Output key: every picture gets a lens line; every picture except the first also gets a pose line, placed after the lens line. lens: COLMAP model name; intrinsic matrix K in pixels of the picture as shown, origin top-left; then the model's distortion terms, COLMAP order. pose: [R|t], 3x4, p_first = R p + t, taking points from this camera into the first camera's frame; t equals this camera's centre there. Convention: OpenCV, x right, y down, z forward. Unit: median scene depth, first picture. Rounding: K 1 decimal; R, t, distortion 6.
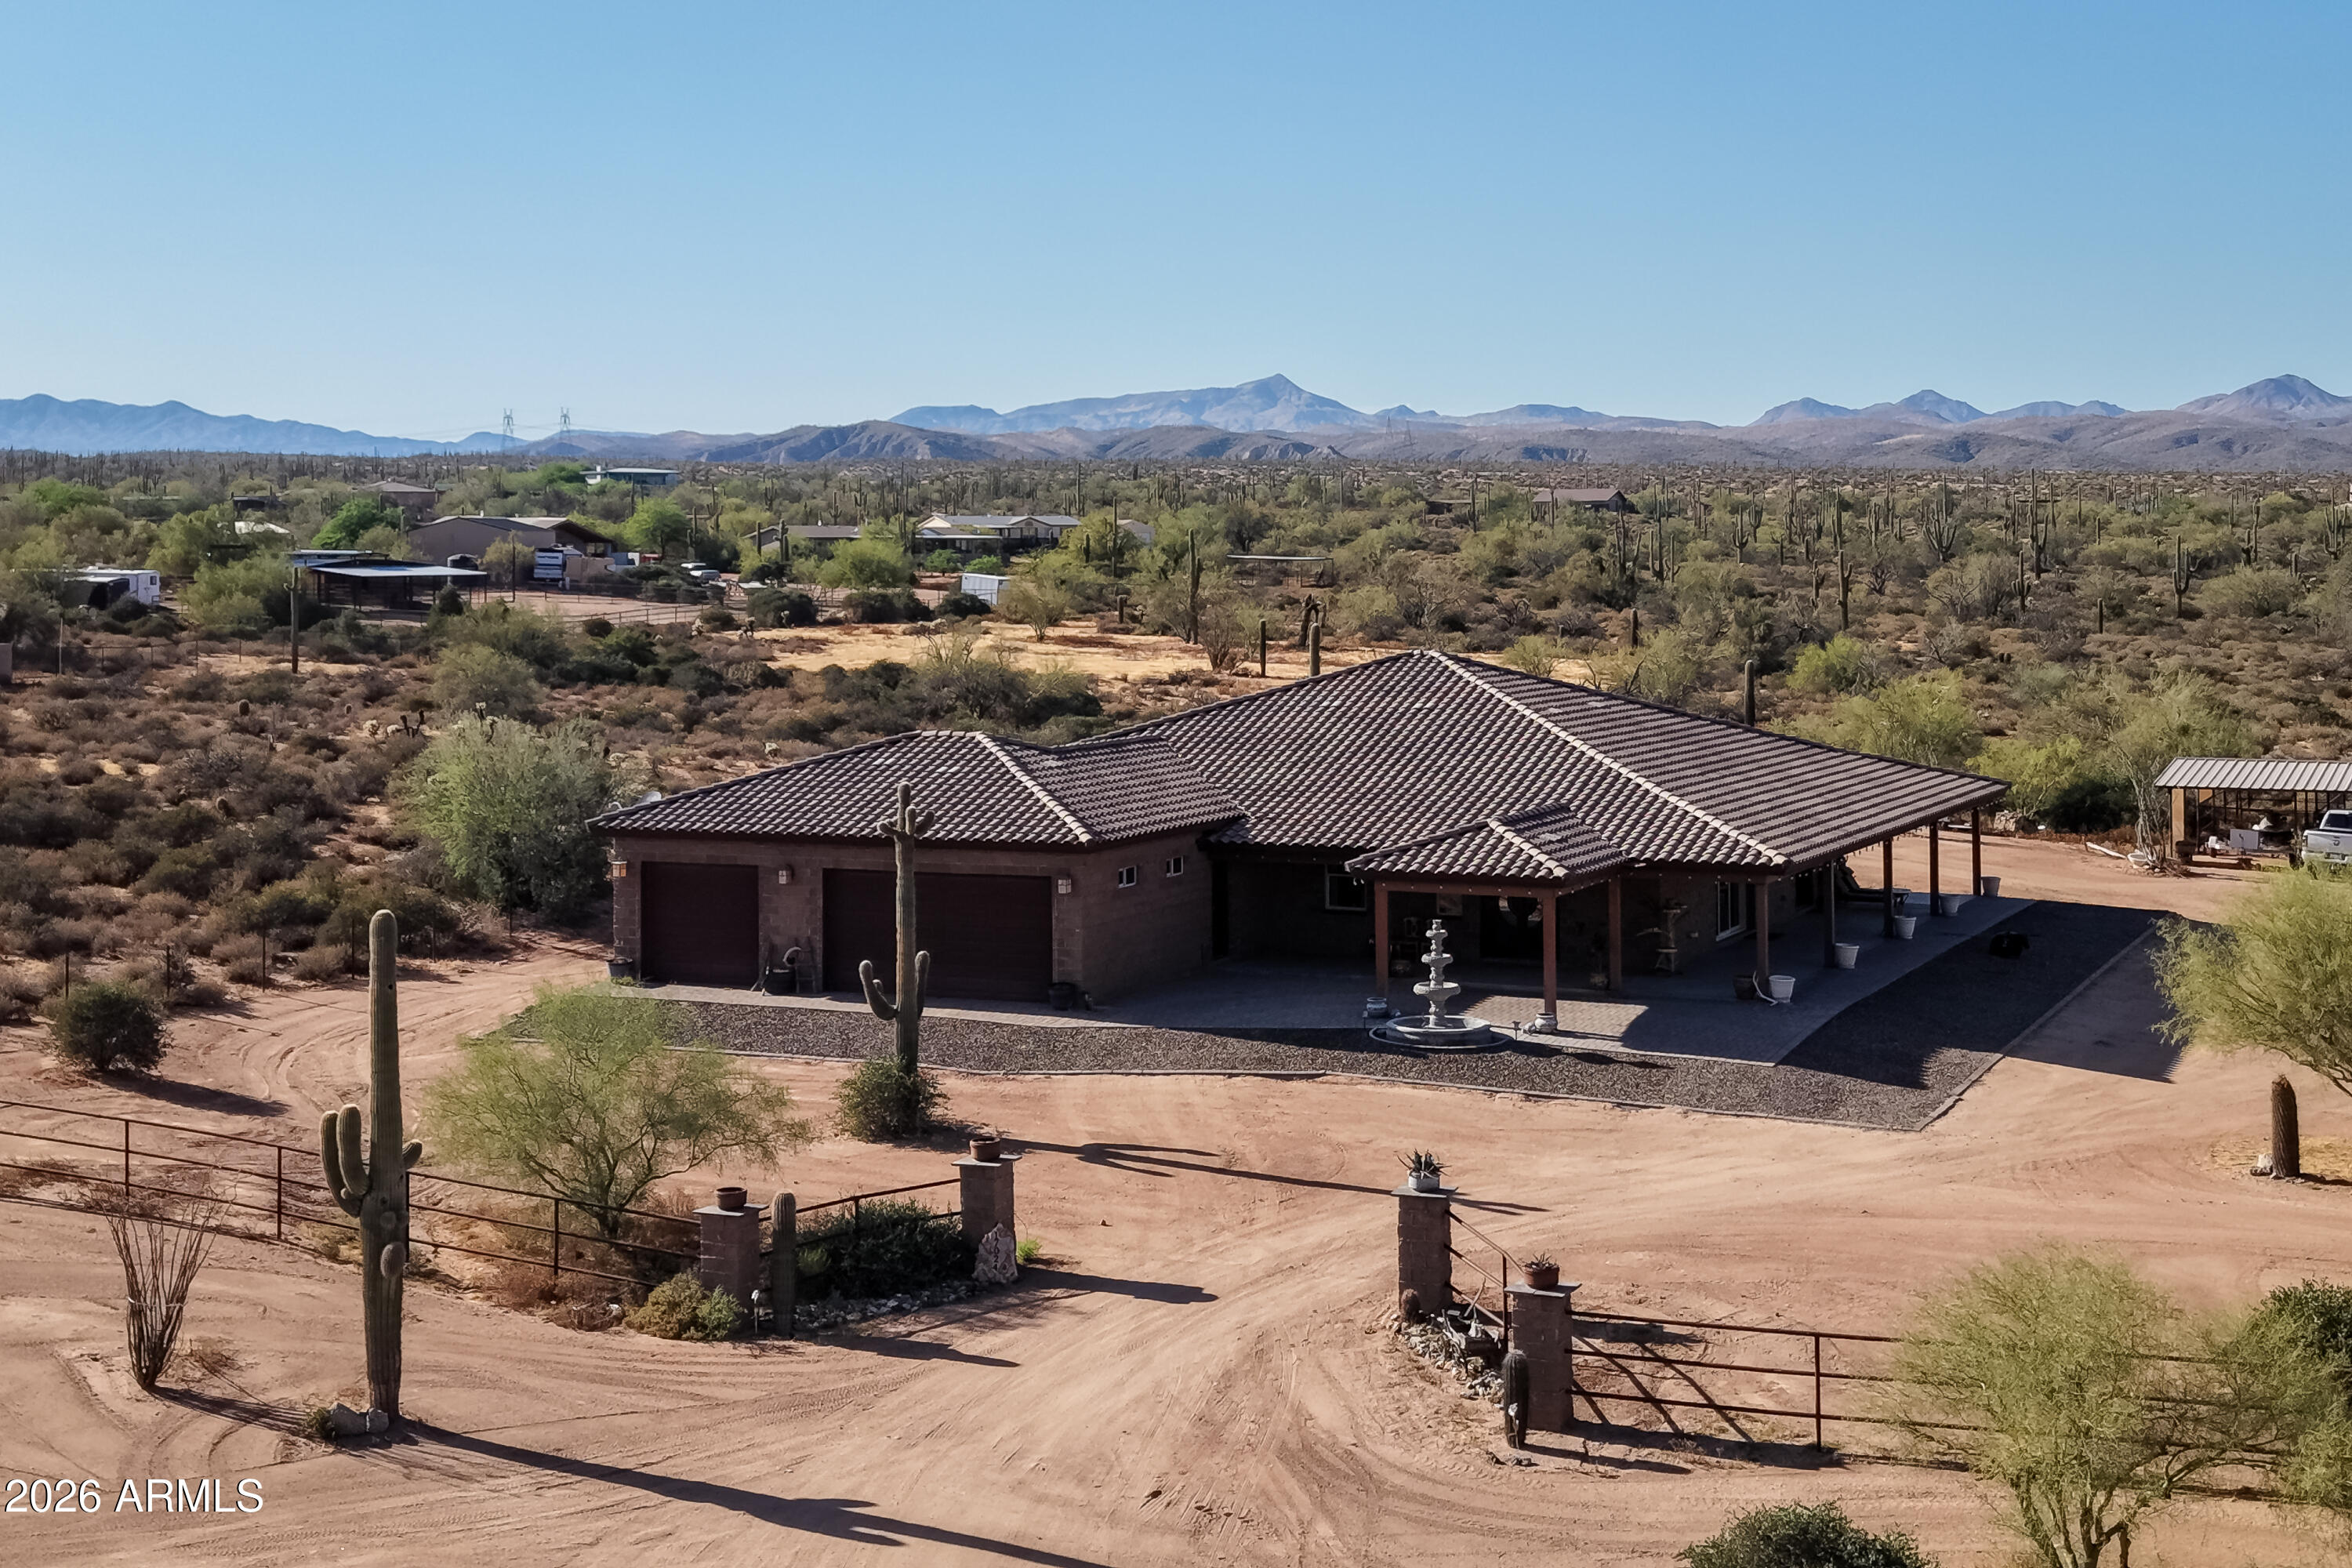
lens RADIAL K [[3260.9, 0, 1123.2], [0, 3260.9, 542.7], [0, 0, 1]] dist [0.243507, 0.667300]
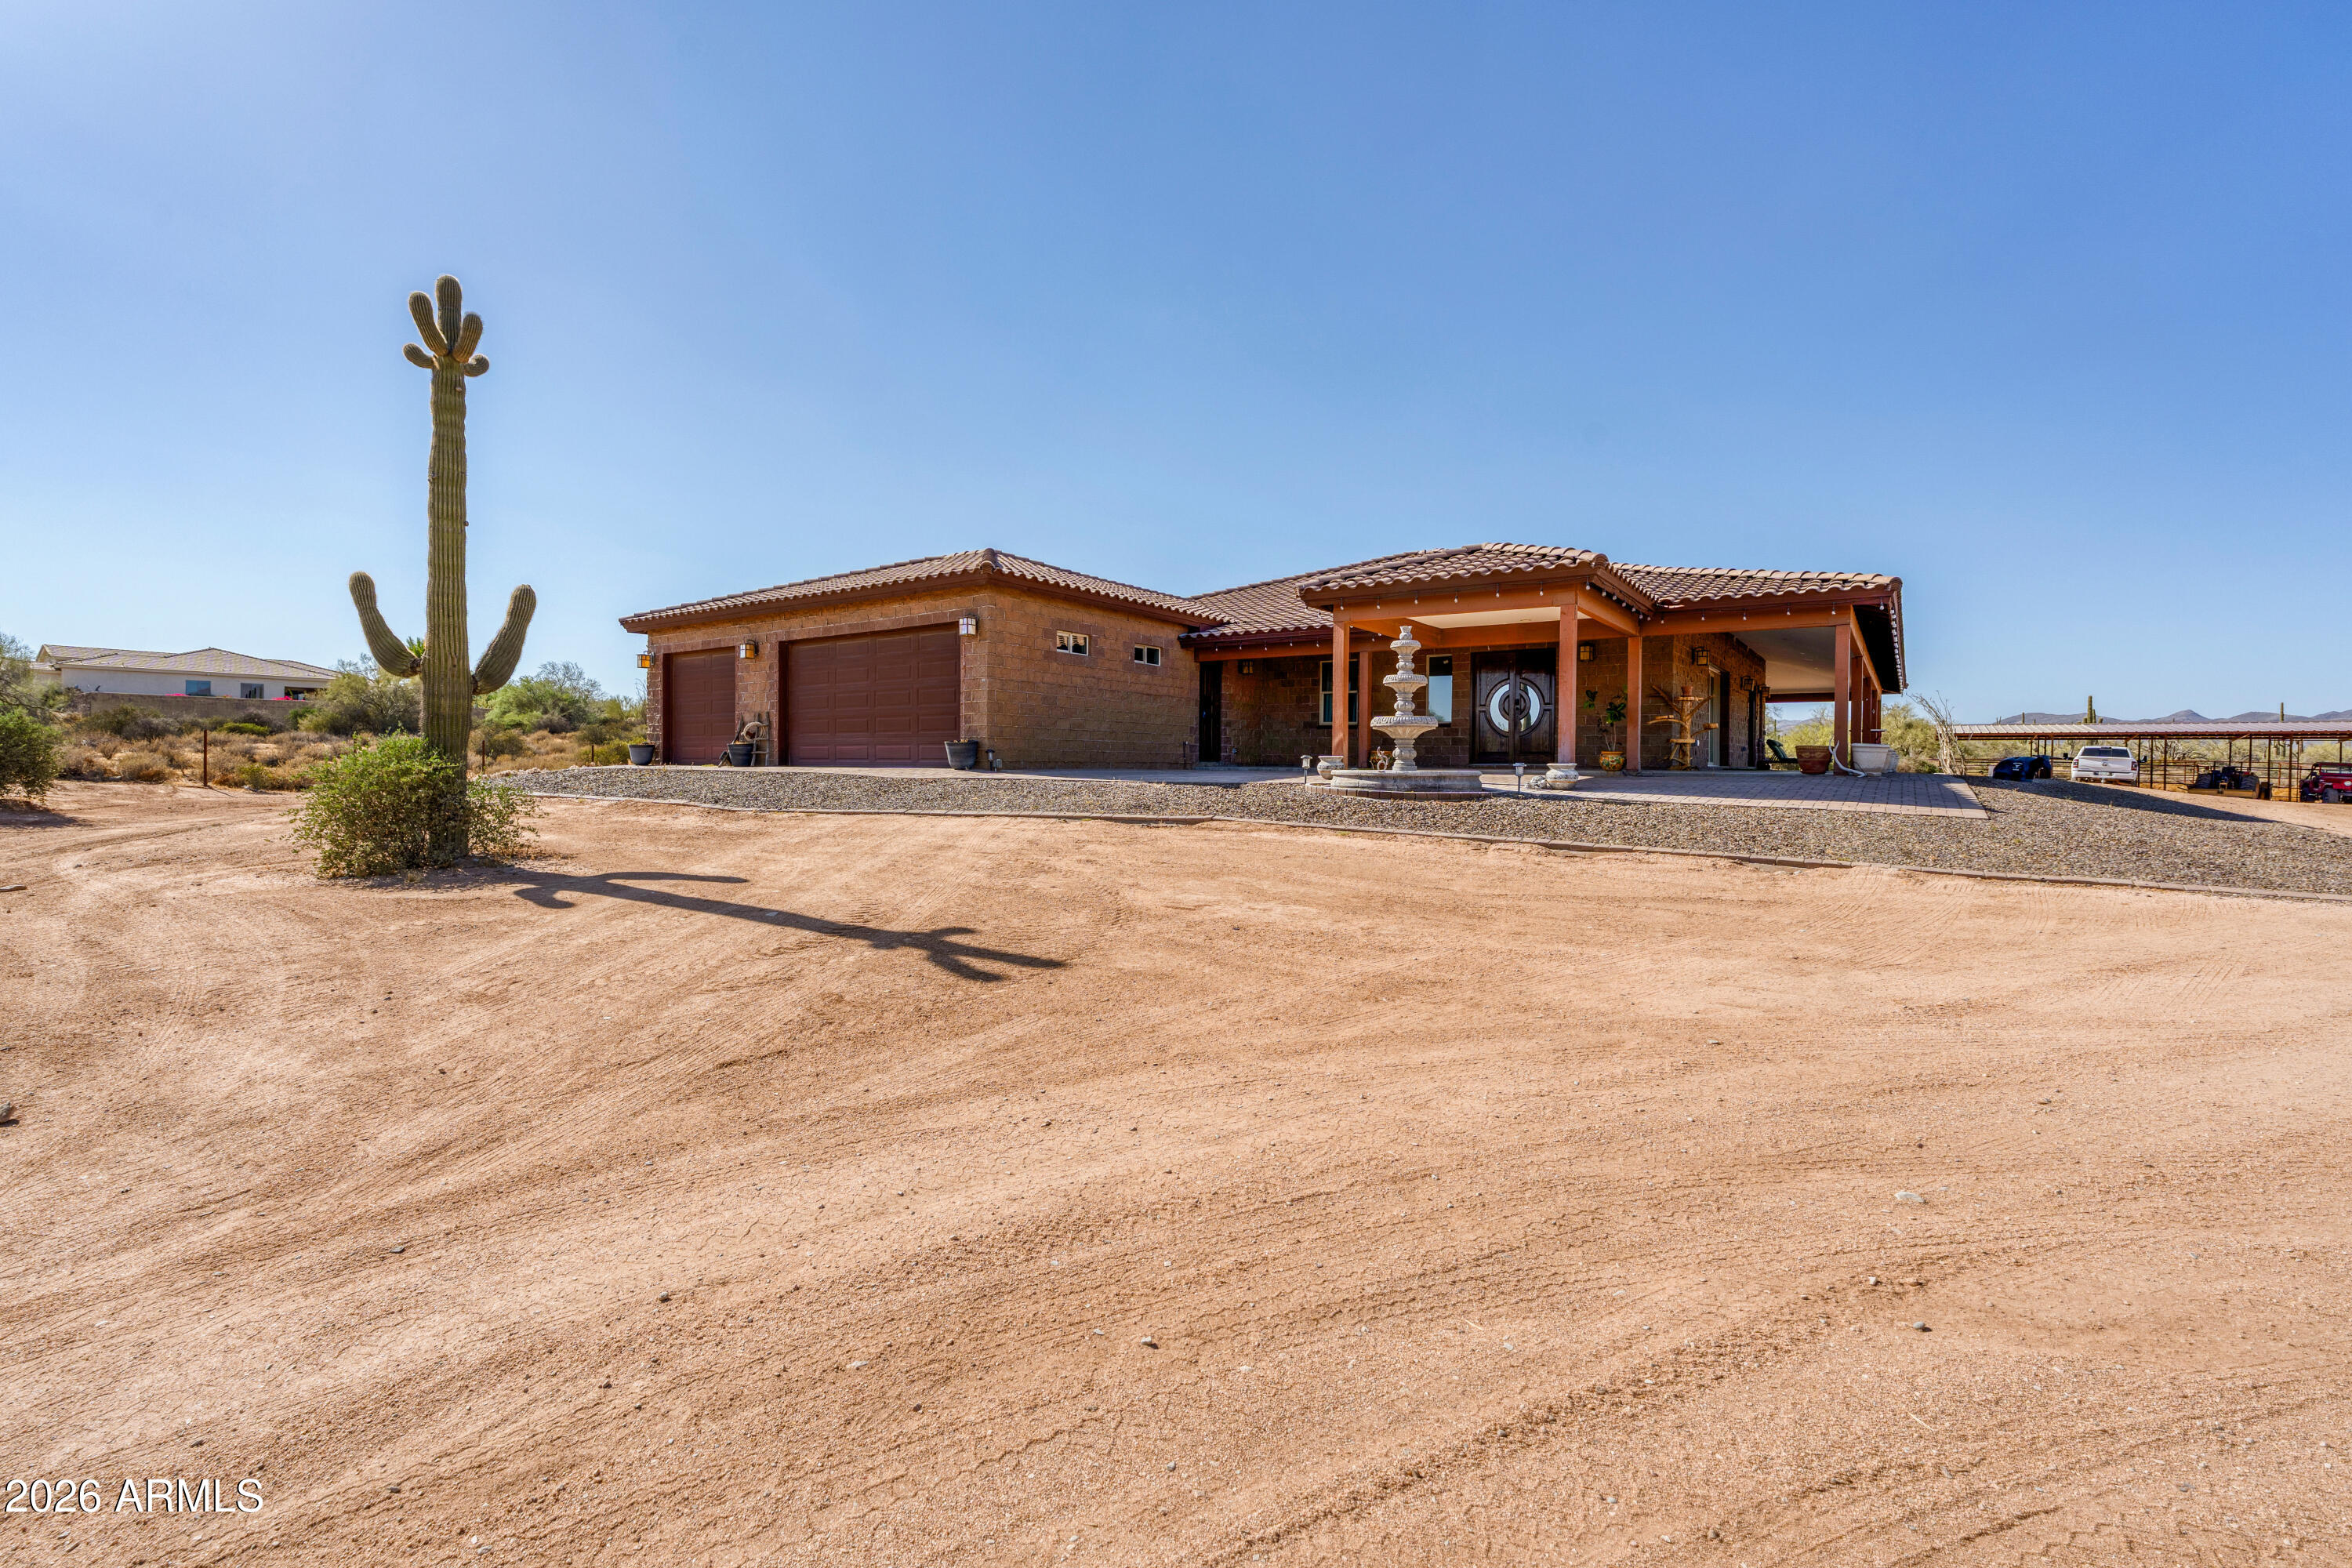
lens RADIAL K [[1033.4, 0, 1170.5], [0, 1033.4, 773.3], [0, 0, 1]] dist [-0.008252, 0.000069]
pose [[0.984438, 0.014547, -0.175131, 0.081964], [-0.013293, 0.999877, 0.008333, 0.140237], [0.175230, -0.005875, 0.984510, 0.743925]]
